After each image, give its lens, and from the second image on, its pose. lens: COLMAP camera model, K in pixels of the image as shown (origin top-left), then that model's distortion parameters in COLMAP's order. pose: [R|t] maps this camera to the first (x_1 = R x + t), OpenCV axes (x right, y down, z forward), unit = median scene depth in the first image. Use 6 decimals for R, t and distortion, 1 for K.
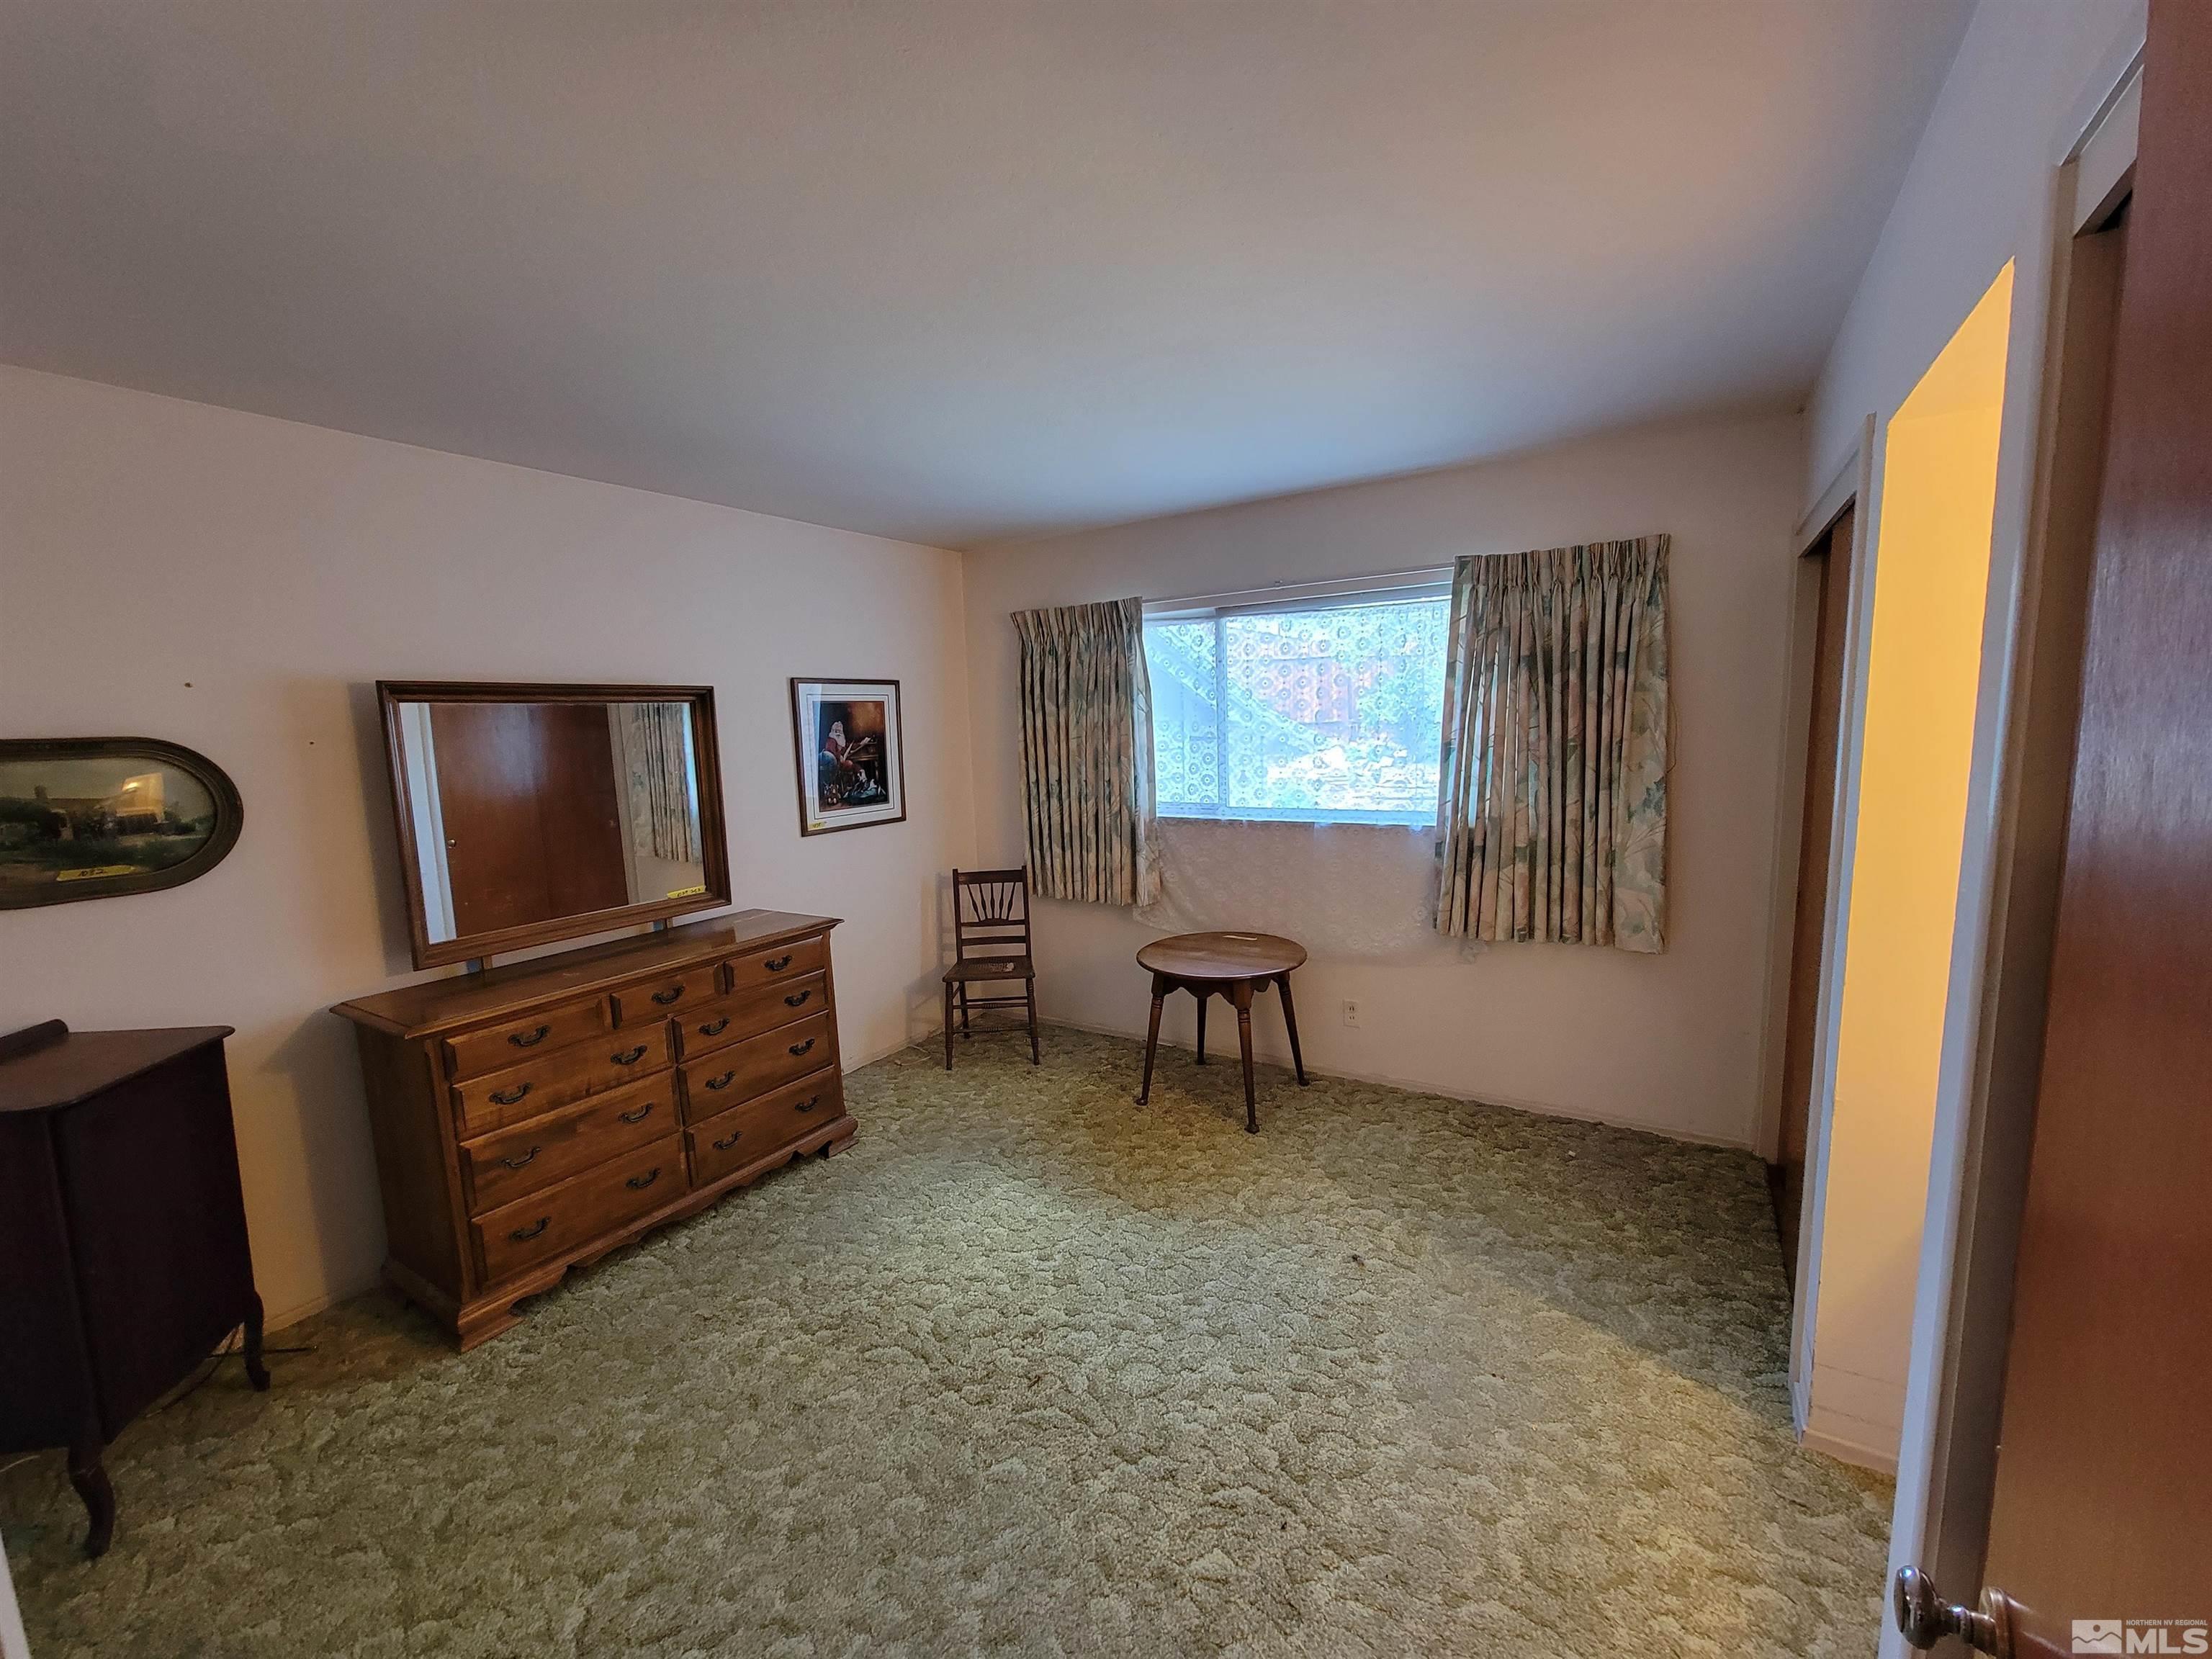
lens RADIAL K [[903.4, 0, 1113.9], [0, 903.4, 835.1], [0, 0, 1]] dist [0.000266, -0.000237]
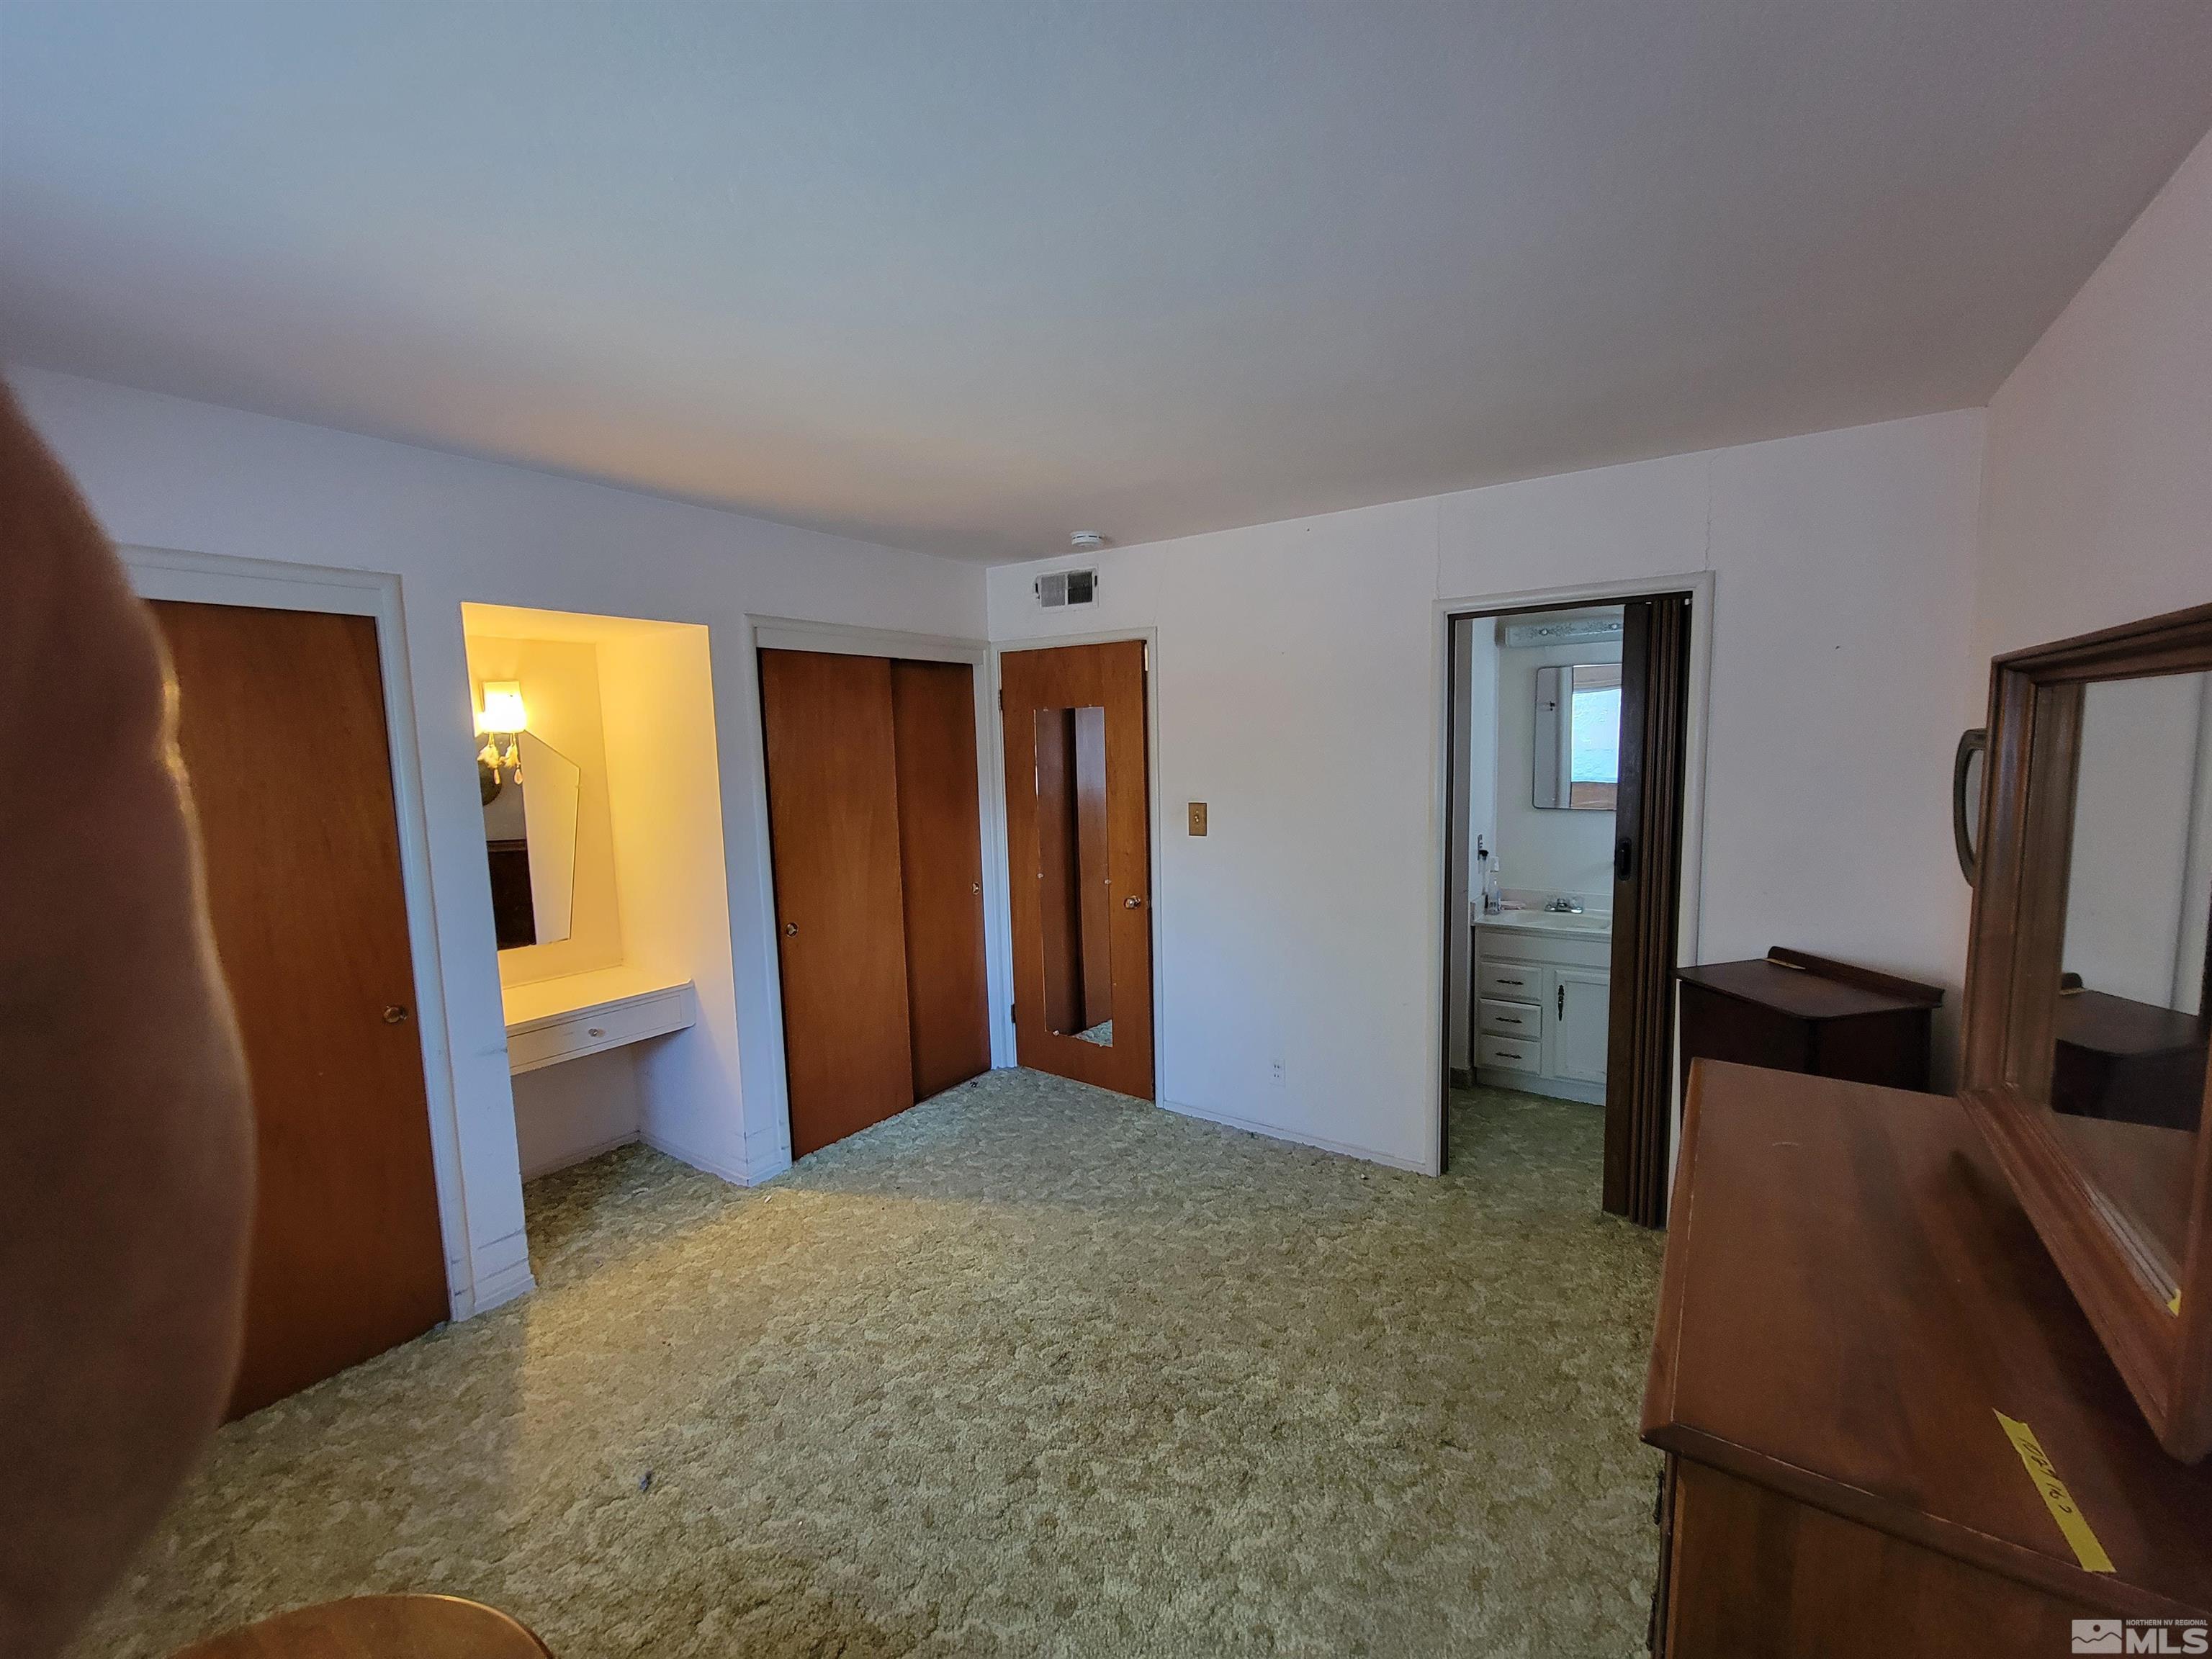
lens RADIAL K [[904.8, 0, 1112.5], [0, 904.8, 835.2], [0, 0, 1]] dist [-0.002225, 0.004030]
pose [[-0.997774, 0.048022, 0.046263, -0.224436], [0.057560, 0.970537, 0.233977, -0.266390], [-0.033664, 0.236119, -0.971141, 1.863593]]
